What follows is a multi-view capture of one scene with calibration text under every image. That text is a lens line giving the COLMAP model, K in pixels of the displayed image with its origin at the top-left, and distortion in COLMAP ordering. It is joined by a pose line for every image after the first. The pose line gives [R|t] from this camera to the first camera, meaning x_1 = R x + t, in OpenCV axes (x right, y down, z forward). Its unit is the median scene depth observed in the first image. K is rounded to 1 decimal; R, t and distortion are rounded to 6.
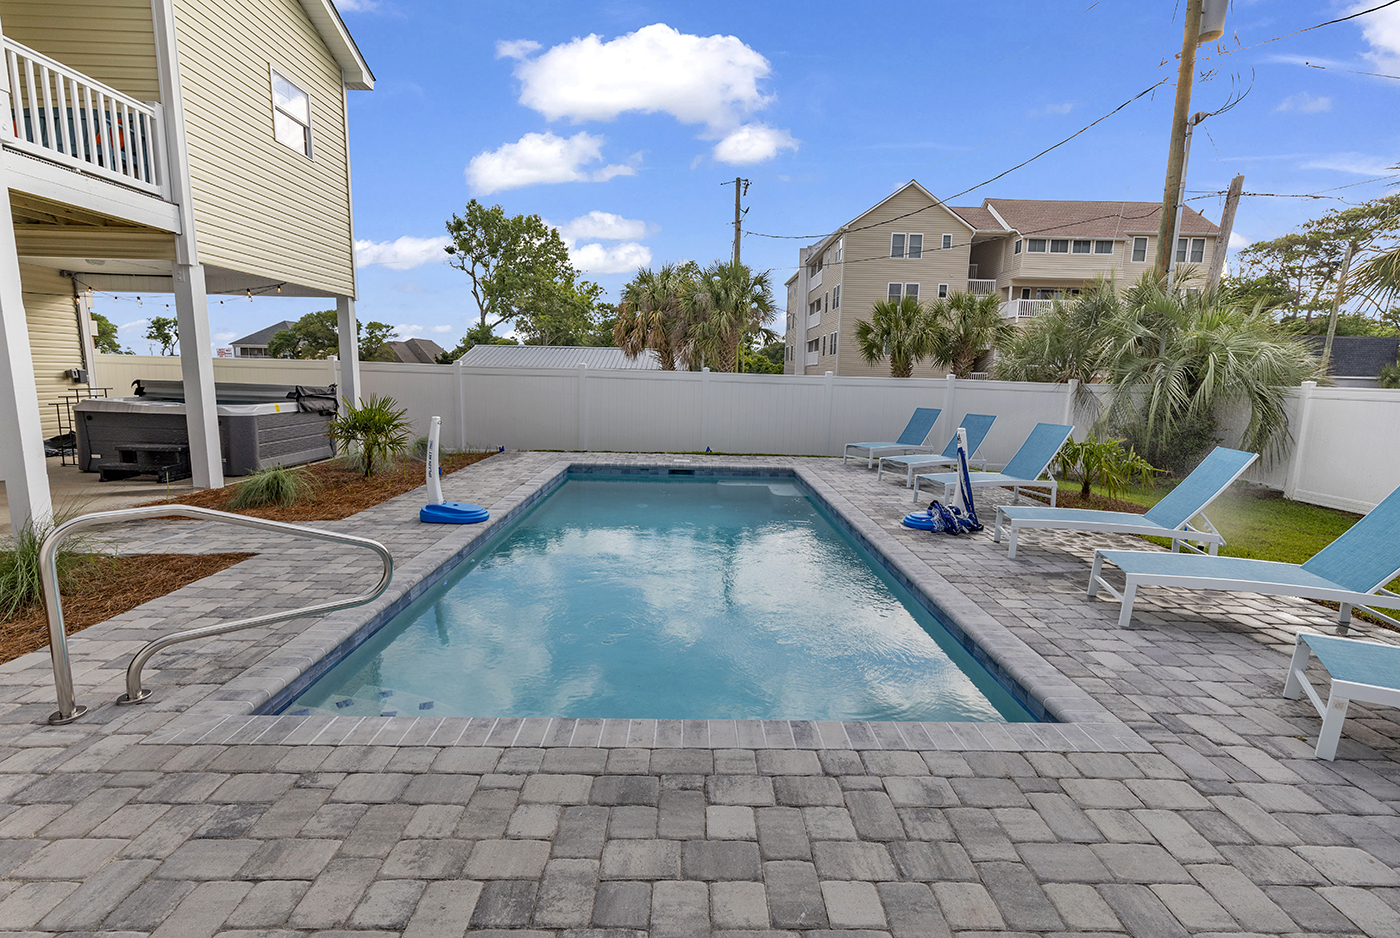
lens RADIAL K [[633.6, 0, 701.5], [0, 633.6, 472.1], [0, 0, 1]] dist [0.003950, 0.000469]
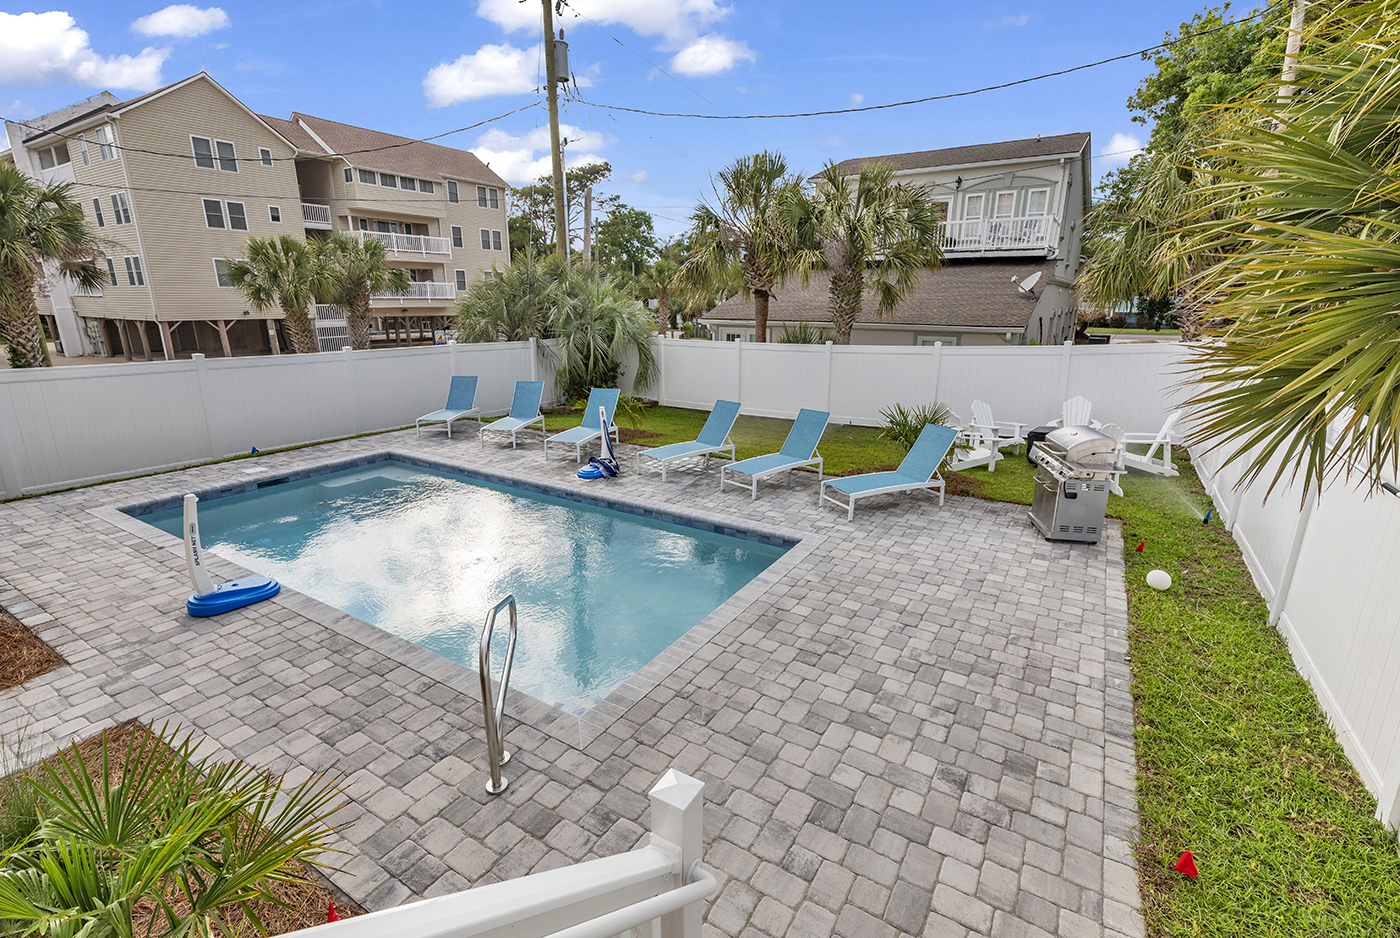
lens RADIAL K [[633.6, 0, 702.5], [0, 633.6, 467.7], [0, 0, 1]] dist [0.003950, 0.000469]
pose [[0.538082, -0.236910, 0.808914, -0.113219], [0.135766, 0.971517, 0.194222, -0.029965], [-0.831887, 0.005316, 0.554920, -0.004498]]
